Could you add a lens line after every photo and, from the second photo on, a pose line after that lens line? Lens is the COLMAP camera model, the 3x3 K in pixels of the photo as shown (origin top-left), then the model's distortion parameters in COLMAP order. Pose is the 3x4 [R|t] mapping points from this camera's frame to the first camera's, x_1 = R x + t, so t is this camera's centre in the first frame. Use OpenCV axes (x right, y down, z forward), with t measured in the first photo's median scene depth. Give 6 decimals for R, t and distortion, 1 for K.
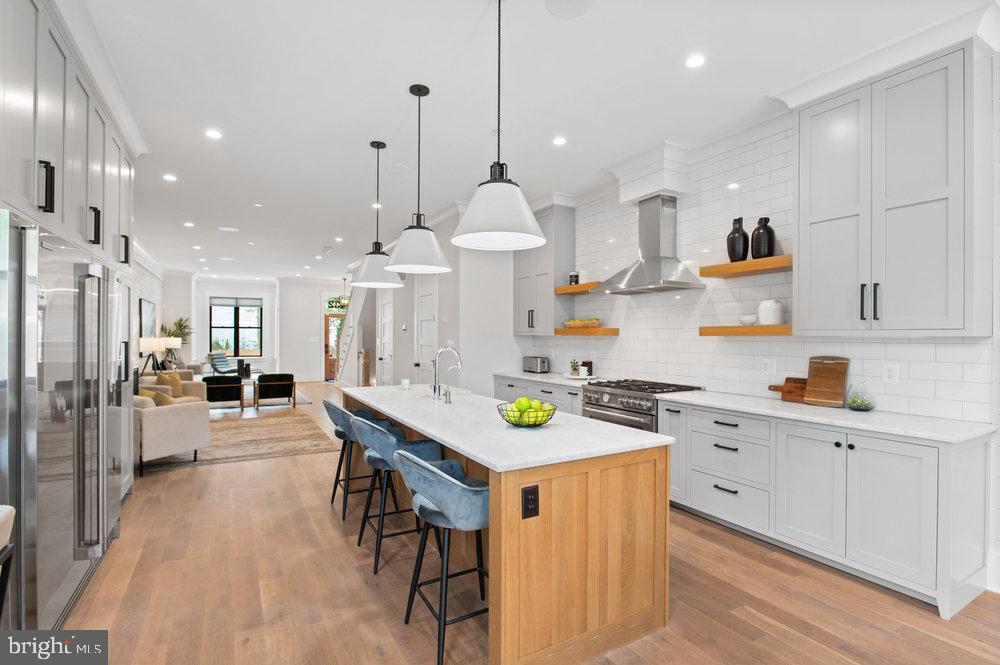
lens RADIAL K [[479.2, 0, 503.9], [0, 479.2, 337.8], [0, 0, 1]] dist [-0.004096, -0.000055]
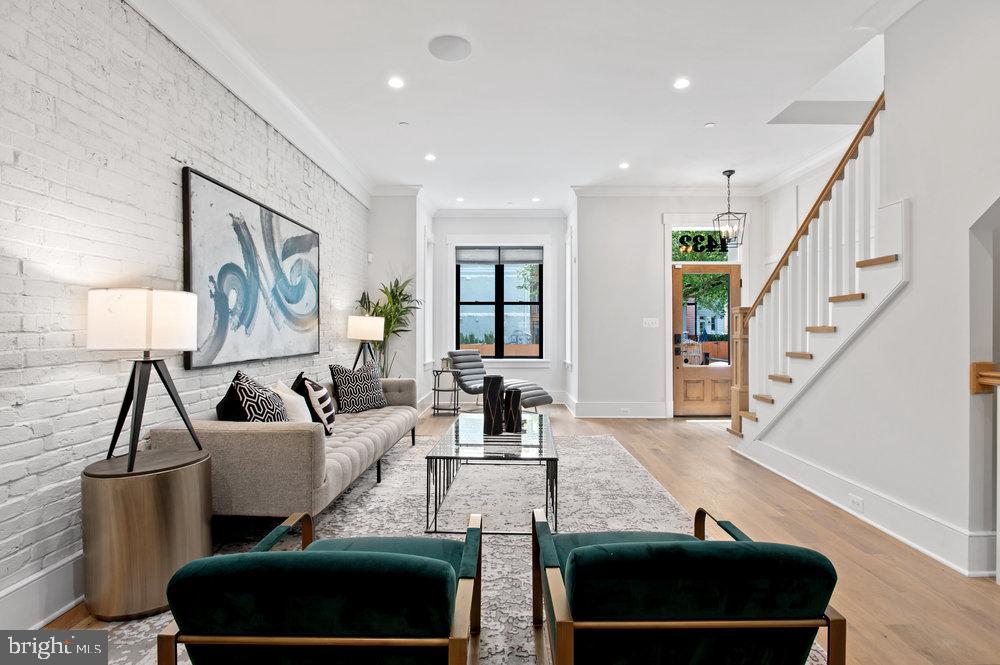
lens RADIAL K [[479.2, 0, 504.1], [0, 479.2, 333.4], [0, 0, 1]] dist [-0.004096, -0.000055]
pose [[0.863583, 0.002632, -0.504199, -0.325399], [-0.002314, 0.999997, 0.001258, 0.013514], [0.504201, 0.000081, 0.863586, 0.619683]]
